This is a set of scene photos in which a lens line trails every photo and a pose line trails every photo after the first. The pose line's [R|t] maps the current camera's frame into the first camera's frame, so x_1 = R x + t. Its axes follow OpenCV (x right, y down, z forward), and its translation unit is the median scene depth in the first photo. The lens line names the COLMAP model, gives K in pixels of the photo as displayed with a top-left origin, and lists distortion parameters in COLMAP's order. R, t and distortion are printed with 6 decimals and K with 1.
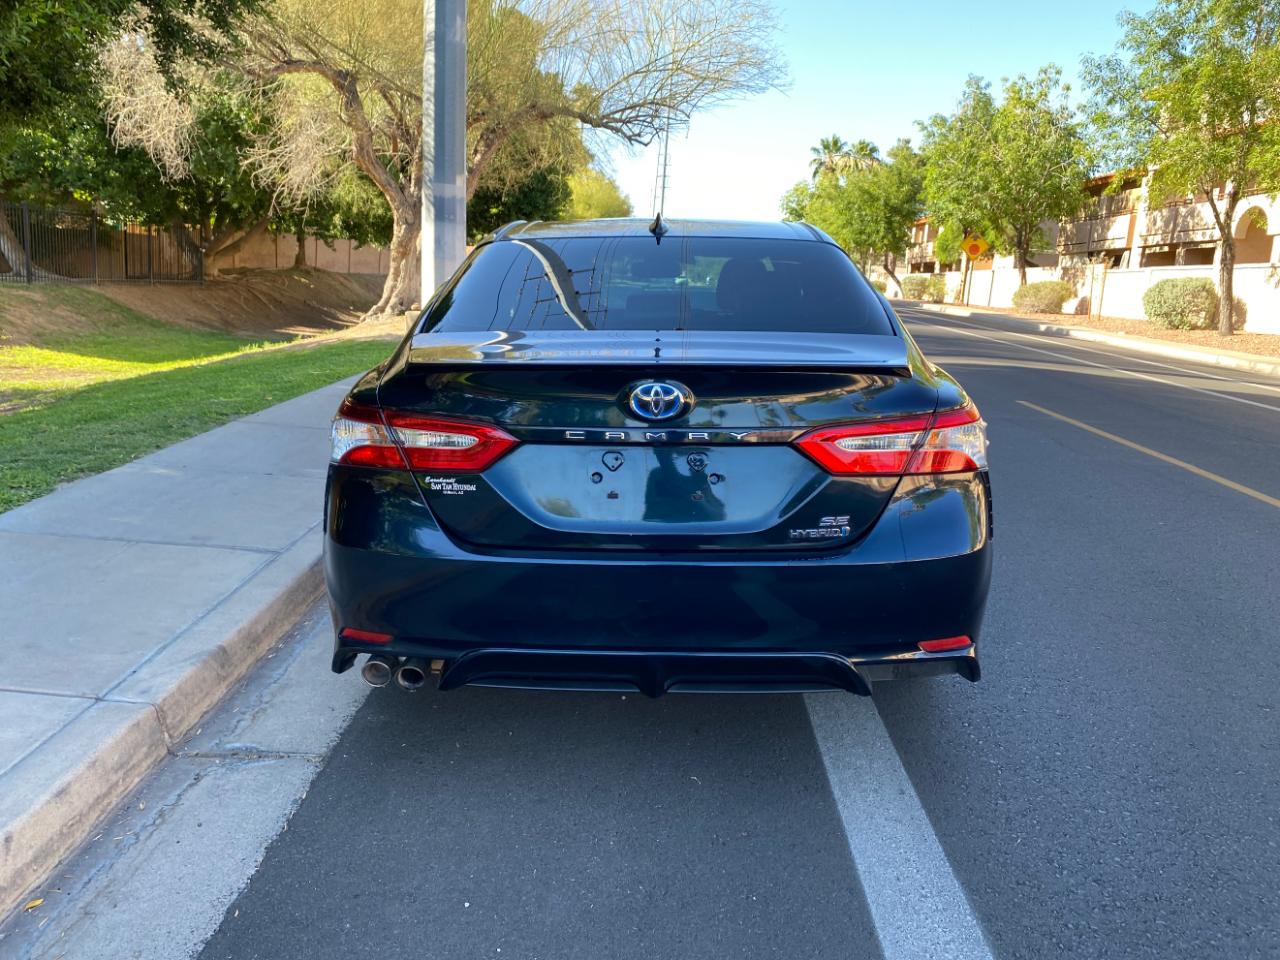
lens RADIAL K [[975.0, 0, 644.2], [0, 975.0, 462.8], [0, 0, 1]] dist [0.016884, -0.011473]
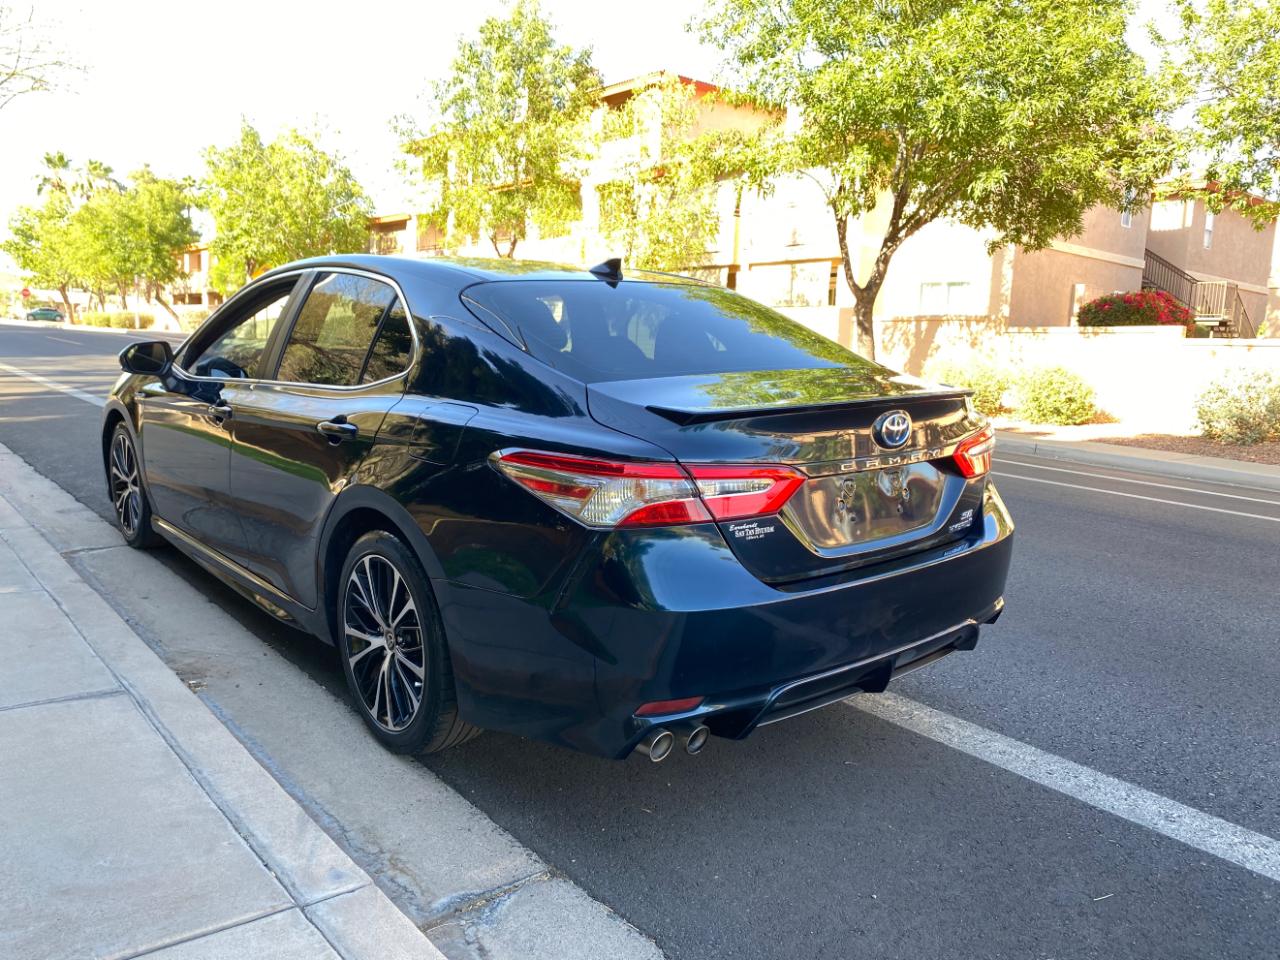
lens RADIAL K [[975.0, 0, 634.9], [0, 975.0, 466.8], [0, 0, 1]] dist [0.016884, -0.011473]
pose [[0.754497, -0.102370, 0.648271, -0.145650], [0.120404, 0.992586, 0.016609, -0.011431], [-0.645165, 0.065523, 0.761229, 0.048222]]
